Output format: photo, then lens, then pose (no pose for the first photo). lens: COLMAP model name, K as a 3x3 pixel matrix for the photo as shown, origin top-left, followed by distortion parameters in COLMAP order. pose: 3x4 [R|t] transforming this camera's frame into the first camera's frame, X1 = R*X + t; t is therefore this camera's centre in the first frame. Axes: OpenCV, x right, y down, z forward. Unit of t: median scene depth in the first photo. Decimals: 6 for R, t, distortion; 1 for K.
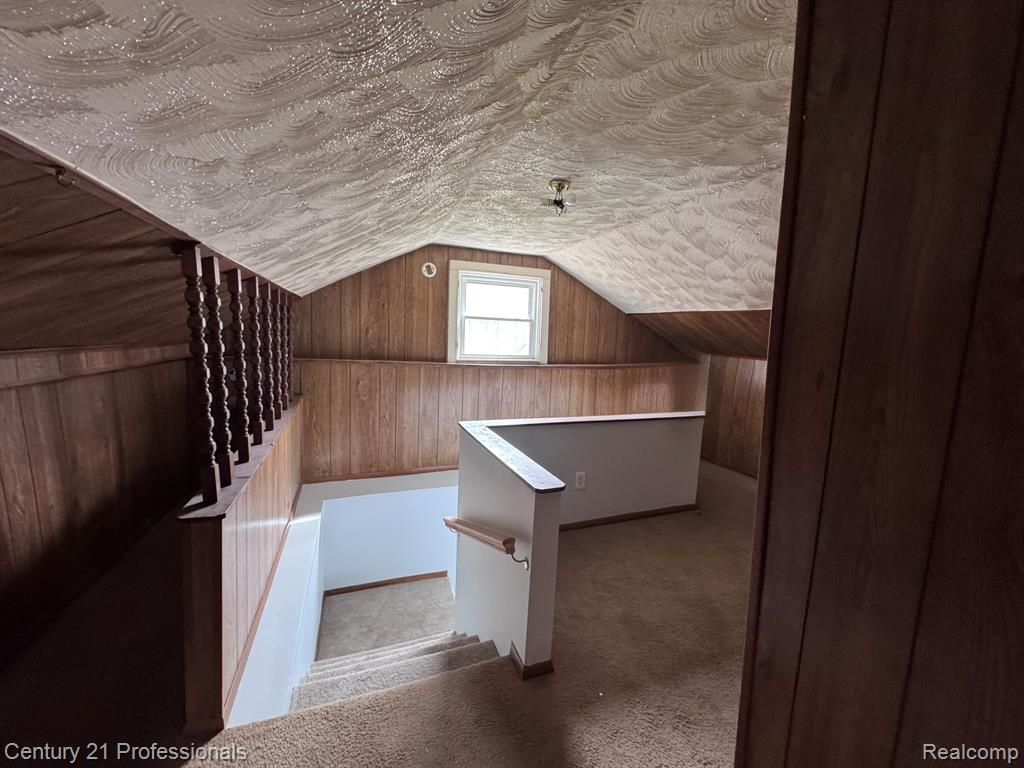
lens RADIAL K [[409.3, 0, 508.8], [0, 409.3, 383.0], [0, 0, 1]] dist [-0.001526, -0.000250]
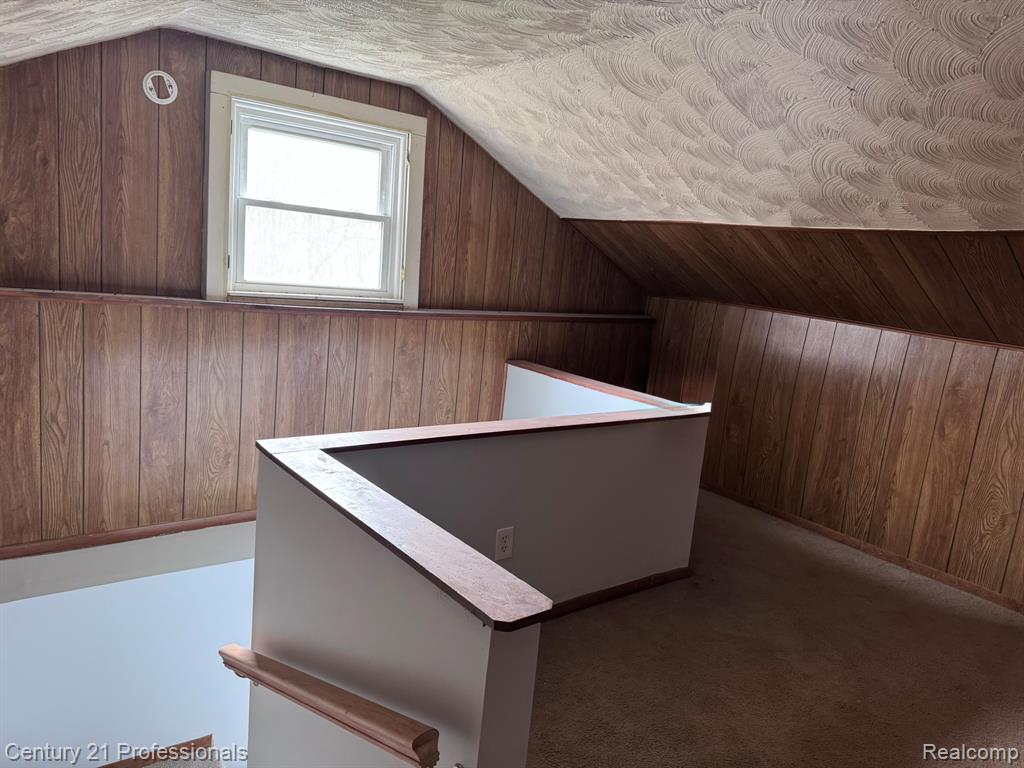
lens RADIAL K [[719.9, 0, 515.0], [0, 719.9, 383.9], [0, 0, 1]] dist [0.045215, -0.051998]
pose [[0.956188, -0.000406, 0.292753, -0.059781], [-0.021892, 0.997100, 0.072886, -0.022550], [-0.291933, -0.076101, 0.953406, 0.114744]]
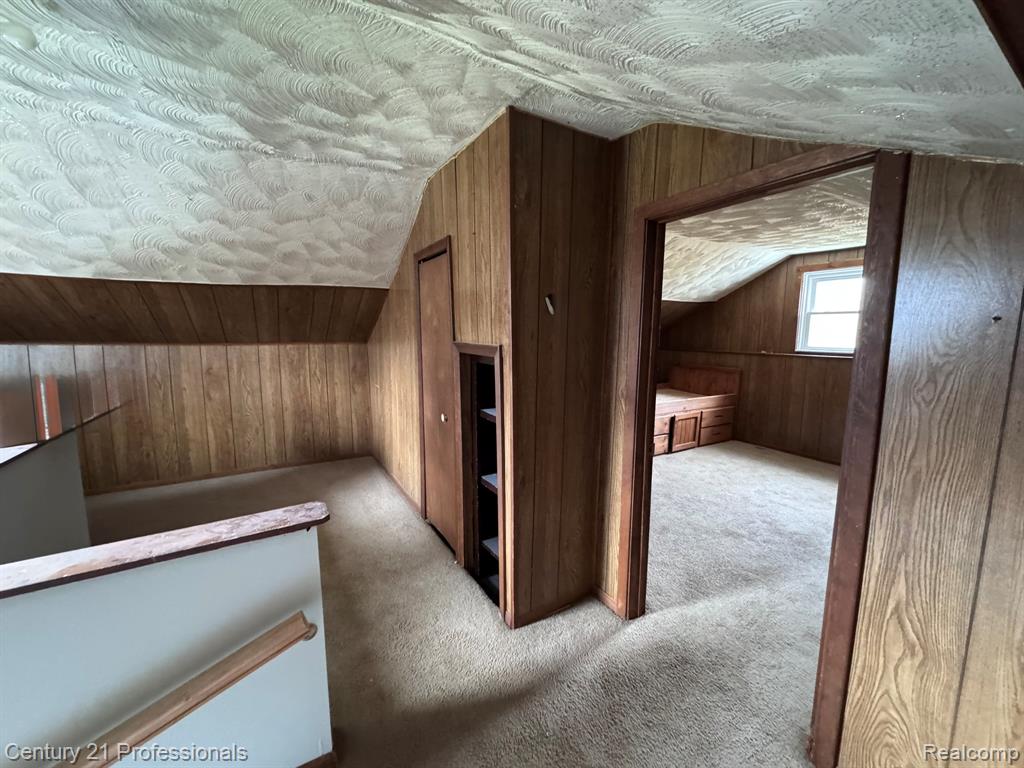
lens RADIAL K [[409.3, 0, 513.3], [0, 409.3, 385.1], [0, 0, 1]] dist [-0.001526, -0.000250]
pose [[-0.179303, -0.172066, 0.968630, -0.282197], [0.105181, 0.975590, 0.192773, -0.038408], [-0.978155, 0.136446, -0.156829, 0.302159]]
